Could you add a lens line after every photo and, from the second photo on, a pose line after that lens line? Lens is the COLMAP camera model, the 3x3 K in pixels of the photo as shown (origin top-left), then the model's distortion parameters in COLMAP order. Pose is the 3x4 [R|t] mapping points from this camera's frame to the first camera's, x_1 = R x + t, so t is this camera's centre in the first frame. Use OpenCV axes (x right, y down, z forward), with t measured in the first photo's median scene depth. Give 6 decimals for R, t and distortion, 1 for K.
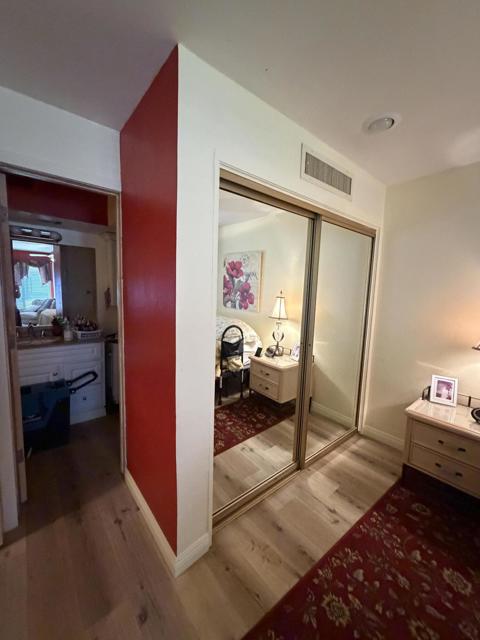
lens RADIAL K [[254.7, 0, 237.7], [0, 254.7, 319.3], [0, 0, 1]] dist [-0.001168, 0.000859]
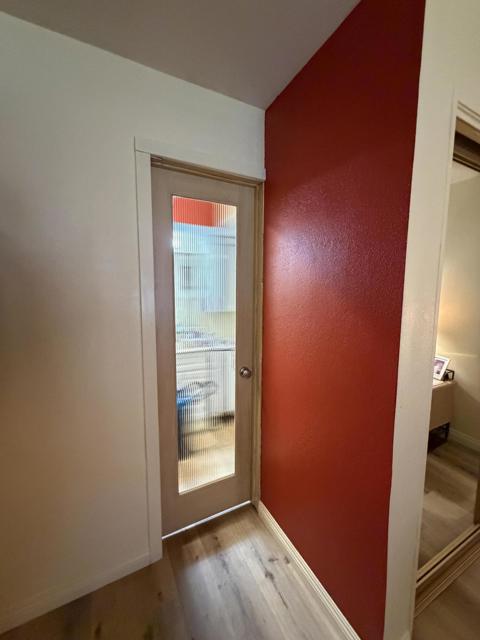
lens RADIAL K [[254.7, 0, 242.7], [0, 254.7, 316.3], [0, 0, 1]] dist [-0.001168, 0.000859]
pose [[0.976191, -0.000188, -0.216911, -0.374339], [-0.002285, 0.999935, -0.011149, -0.038447], [0.216900, 0.011379, 0.976128, 0.163823]]
